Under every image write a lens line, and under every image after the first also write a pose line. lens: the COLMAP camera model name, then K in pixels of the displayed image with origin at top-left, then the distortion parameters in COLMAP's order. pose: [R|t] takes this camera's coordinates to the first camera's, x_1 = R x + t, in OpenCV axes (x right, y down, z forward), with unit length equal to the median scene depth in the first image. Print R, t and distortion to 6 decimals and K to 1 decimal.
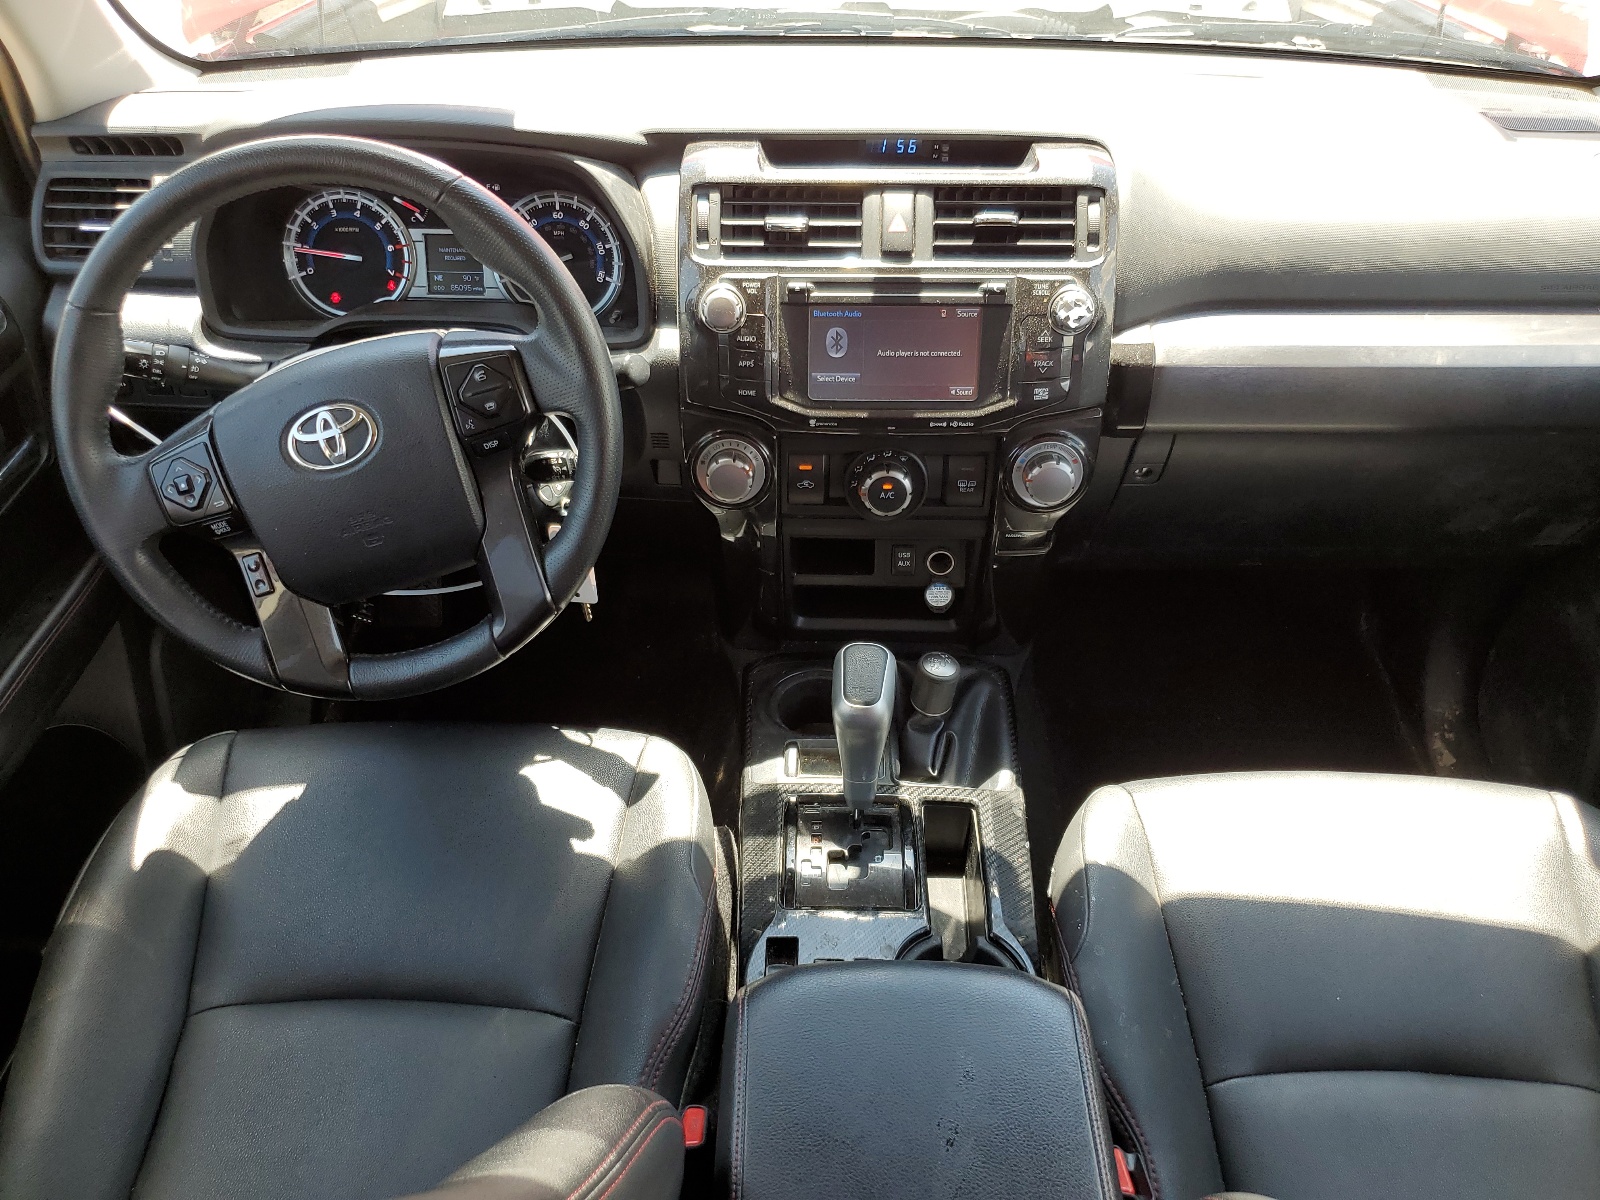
lens RADIAL K [[1221.6, 0, 801.9], [0, 1221.6, 596.6], [0, 0, 1]] dist [-0.007861, -0.001425]
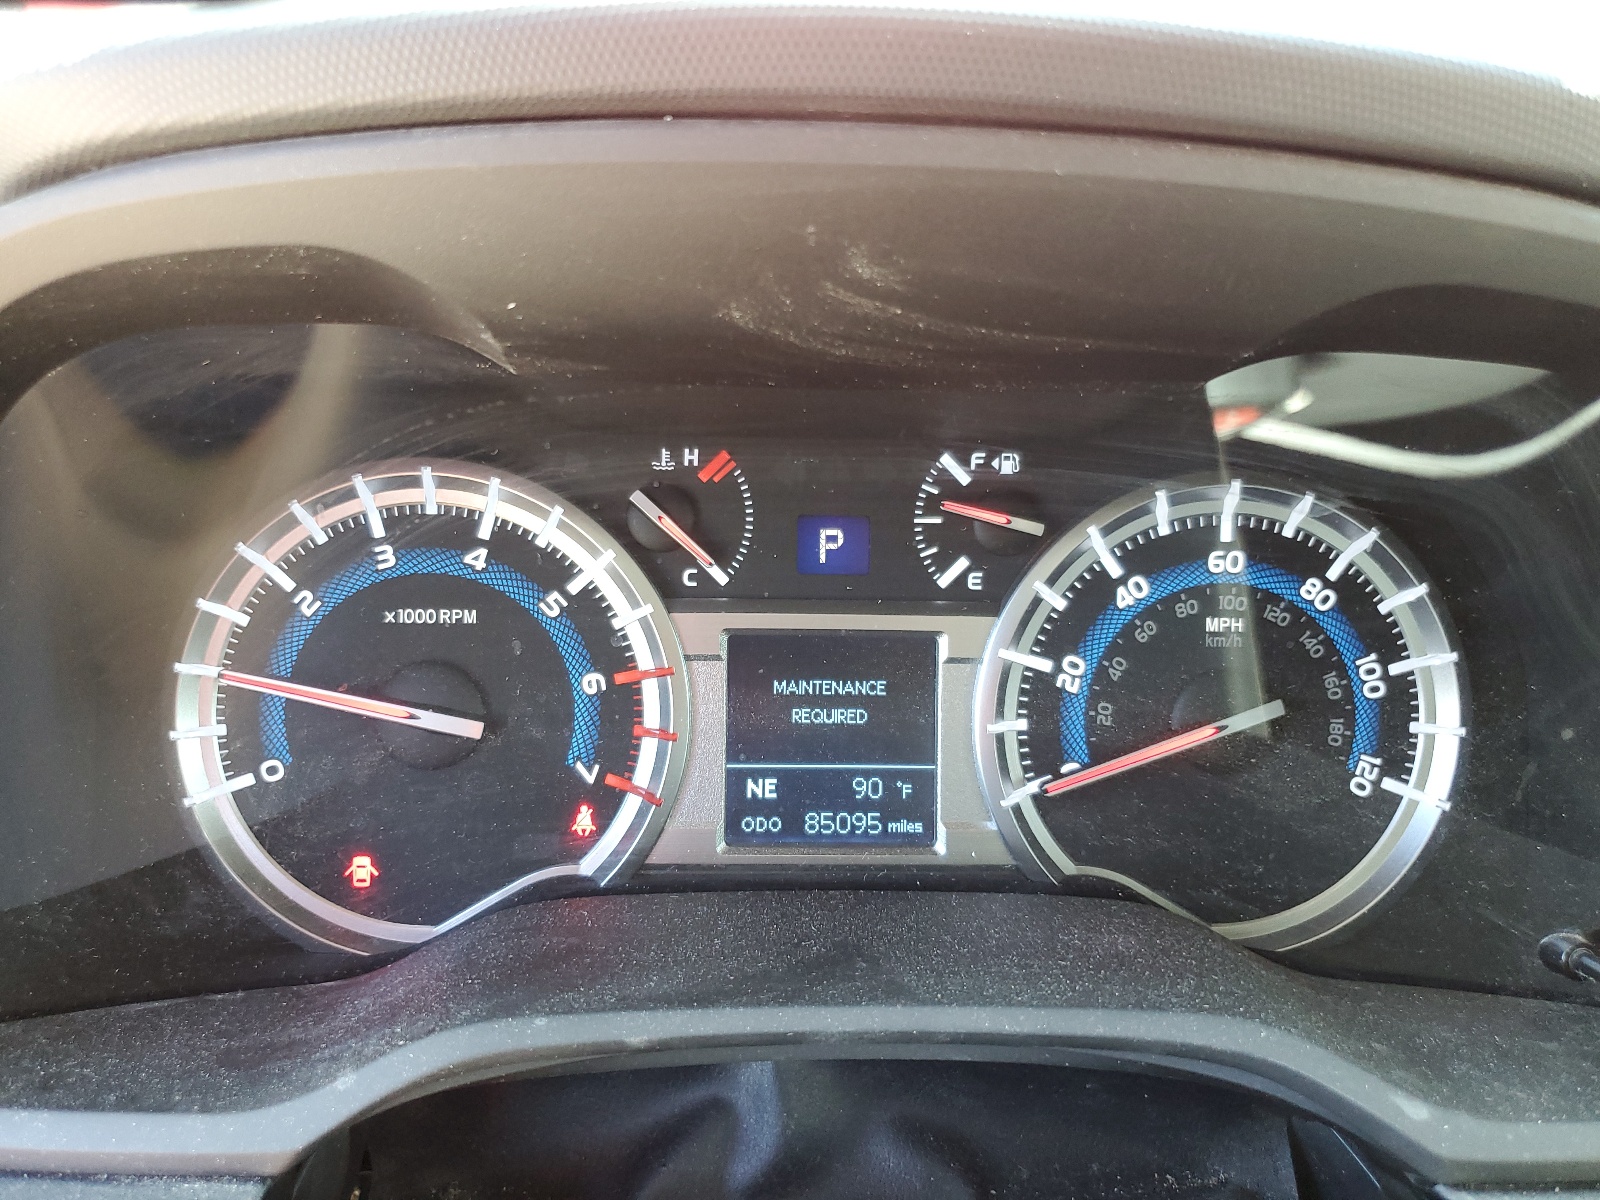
lens RADIAL K [[1221.6, 0, 797.4], [0, 1221.6, 600.6], [0, 0, 1]] dist [-0.007861, -0.001425]
pose [[0.998604, -0.006193, 0.052447, -0.308586], [0.020533, 0.960495, -0.277538, -0.230120], [-0.048657, 0.278227, 0.959282, 0.744134]]
